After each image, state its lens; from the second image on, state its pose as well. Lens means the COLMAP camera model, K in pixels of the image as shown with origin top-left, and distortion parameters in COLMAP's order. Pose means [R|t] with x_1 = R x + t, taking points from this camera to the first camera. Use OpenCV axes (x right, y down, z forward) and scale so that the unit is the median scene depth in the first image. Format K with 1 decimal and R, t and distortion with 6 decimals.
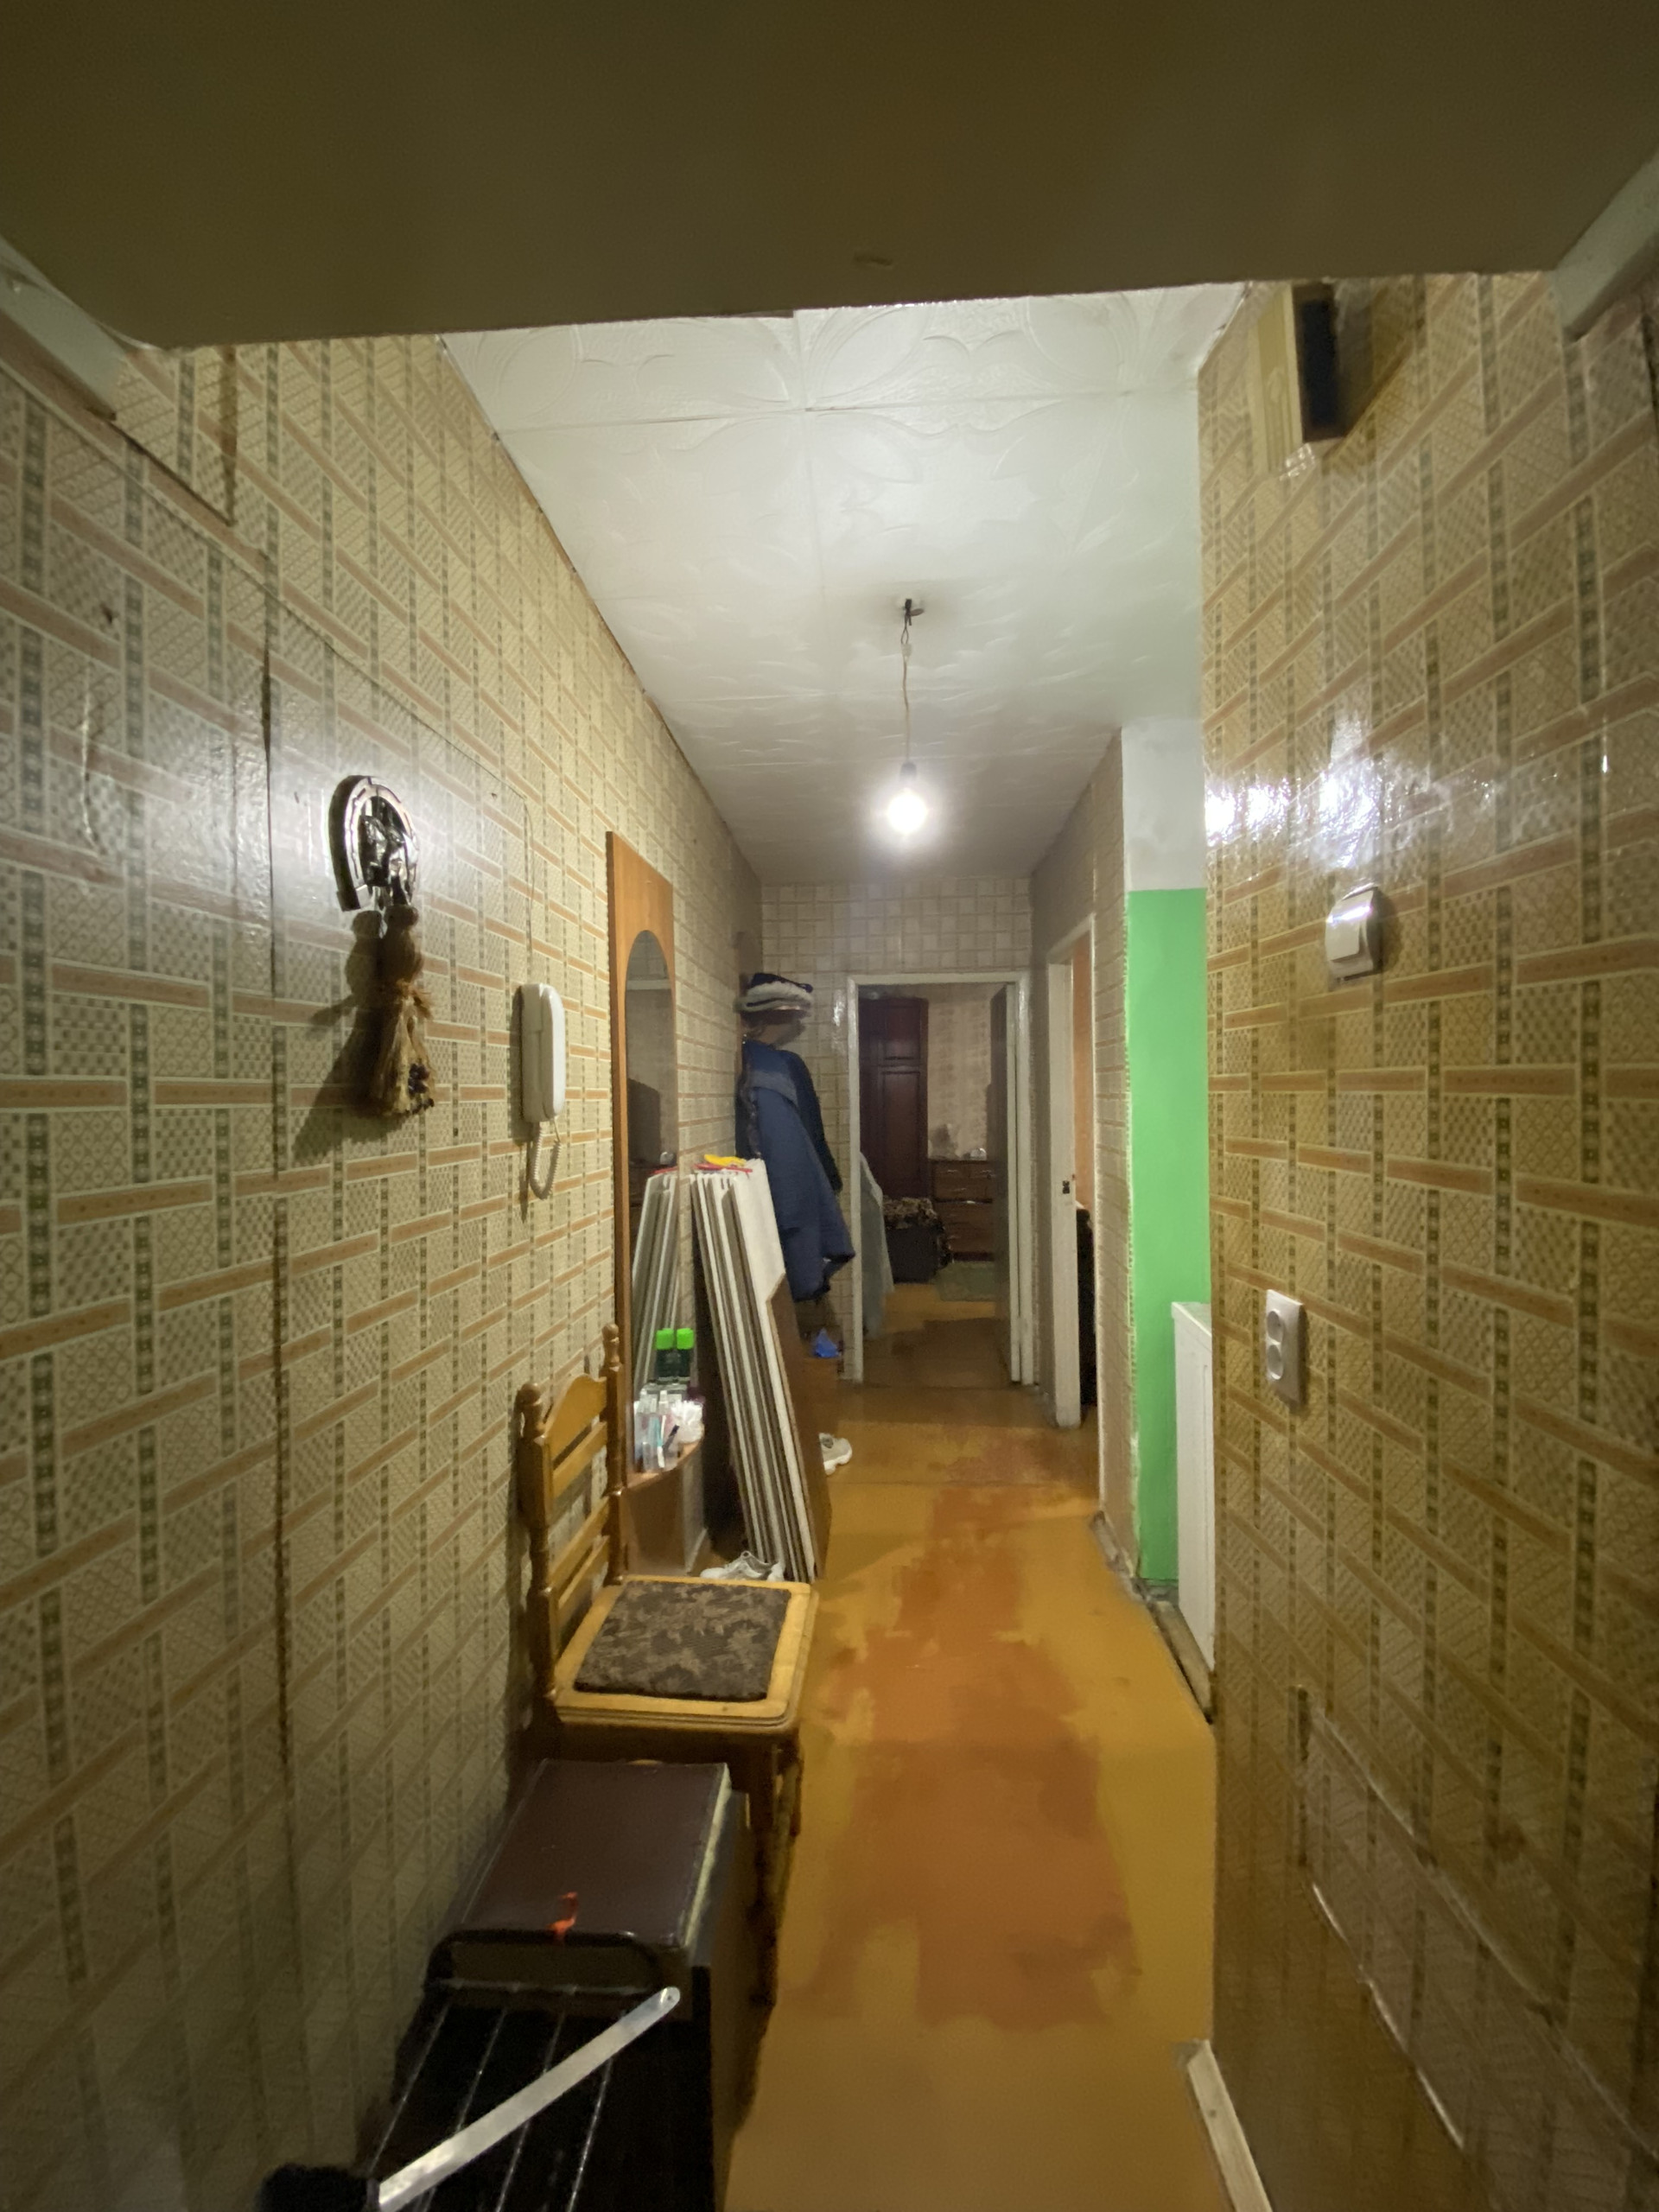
lens RADIAL K [[899.3, 0, 828.8], [0, 899.3, 1096.0], [0, 0, 1]] dist [0.022119, -0.024284]
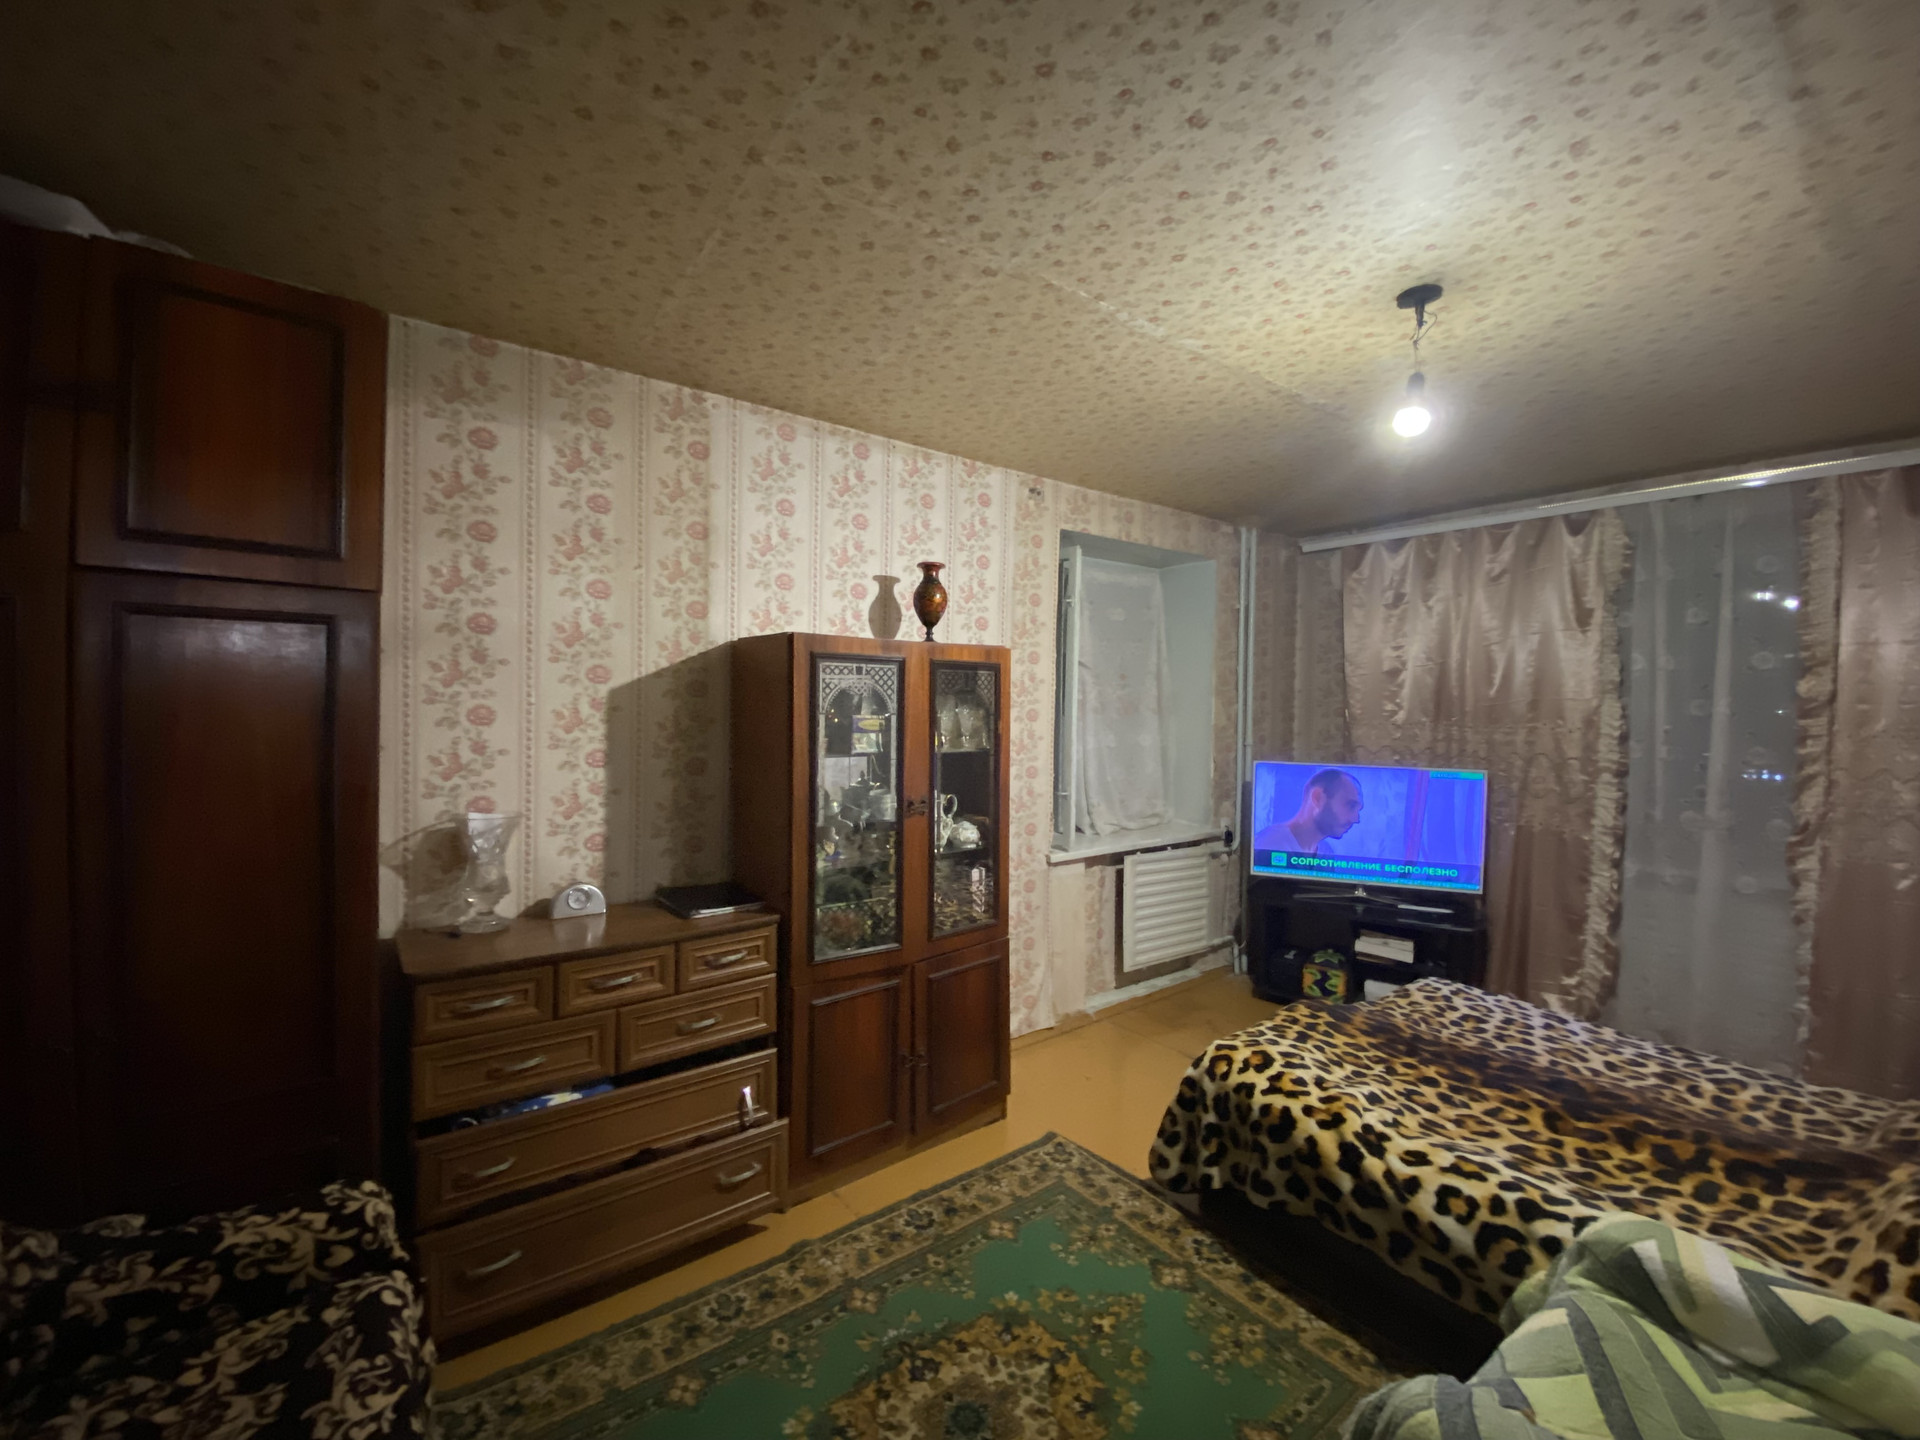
lens RADIAL K [[780.6, 0, 954.9], [0, 780.6, 723.3], [0, 0, 1]] dist [0.022119, -0.024284]
pose [[0.766427, 0.003446, 0.642322, 0.089679], [-0.017451, 0.999728, 0.015460, -0.005717], [-0.642094, -0.023058, 0.766279, 0.694777]]
